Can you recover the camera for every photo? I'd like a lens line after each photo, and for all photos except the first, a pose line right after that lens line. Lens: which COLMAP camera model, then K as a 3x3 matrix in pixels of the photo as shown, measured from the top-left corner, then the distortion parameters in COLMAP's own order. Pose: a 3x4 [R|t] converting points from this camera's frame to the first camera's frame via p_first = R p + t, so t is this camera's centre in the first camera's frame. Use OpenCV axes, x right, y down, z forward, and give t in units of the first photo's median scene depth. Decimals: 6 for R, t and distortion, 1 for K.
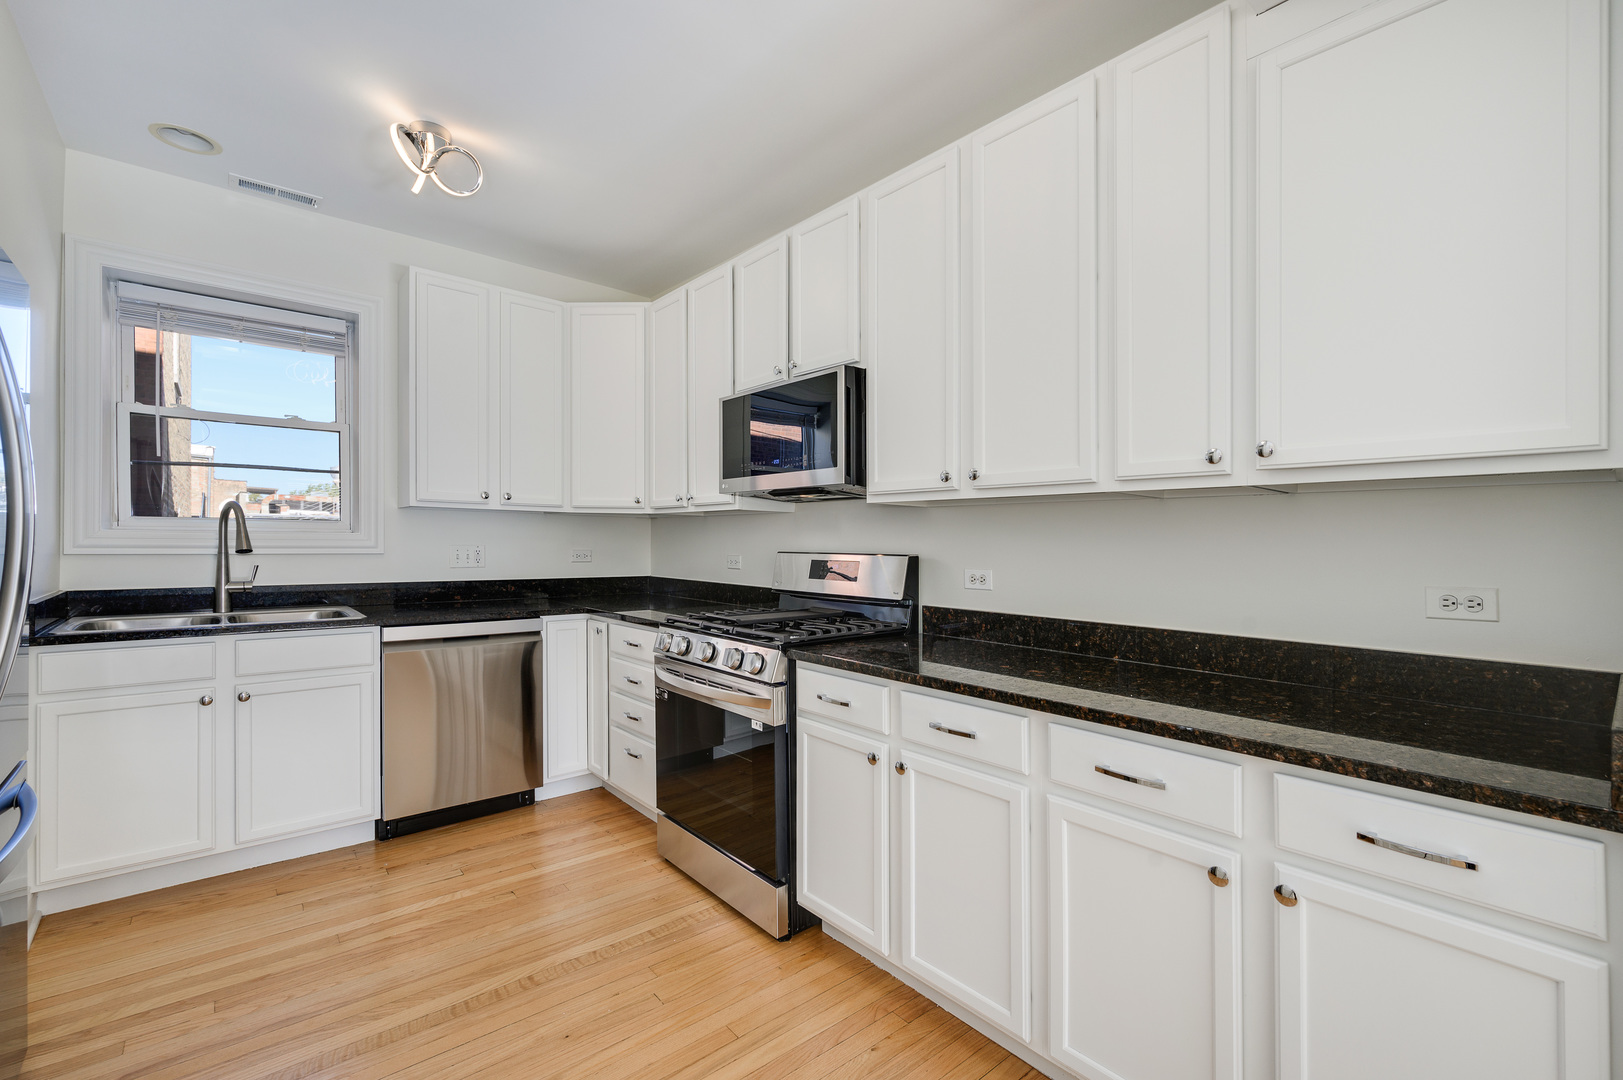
lens RADIAL K [[696.9, 0, 802.4], [0, 696.9, 479.5], [0, 0, 1]] dist [0.000118, 0.000221]
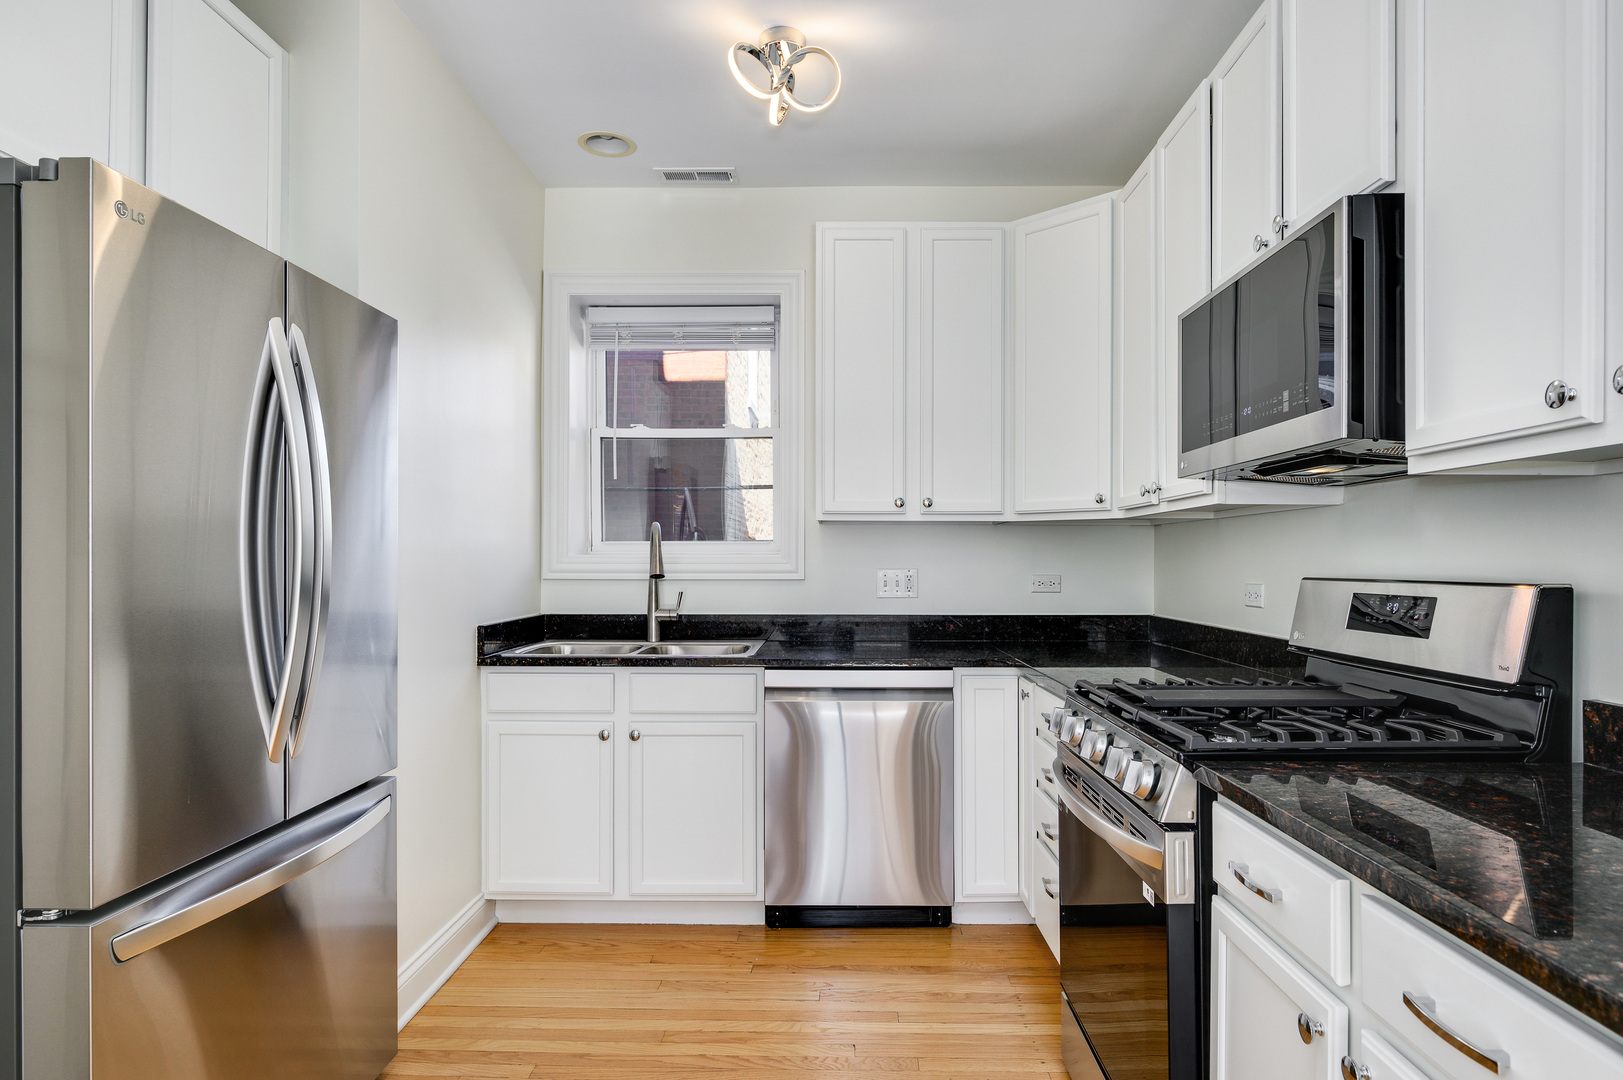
lens RADIAL K [[943.4, 0, 783.9], [0, 943.4, 518.9], [0, 0, 1]] dist [-0.003454, 0.000362]
pose [[0.759266, -0.039460, -0.649584, 0.152897], [0.066081, 0.997676, 0.016634, 0.020792], [0.647417, -0.055554, 0.760108, 0.197936]]
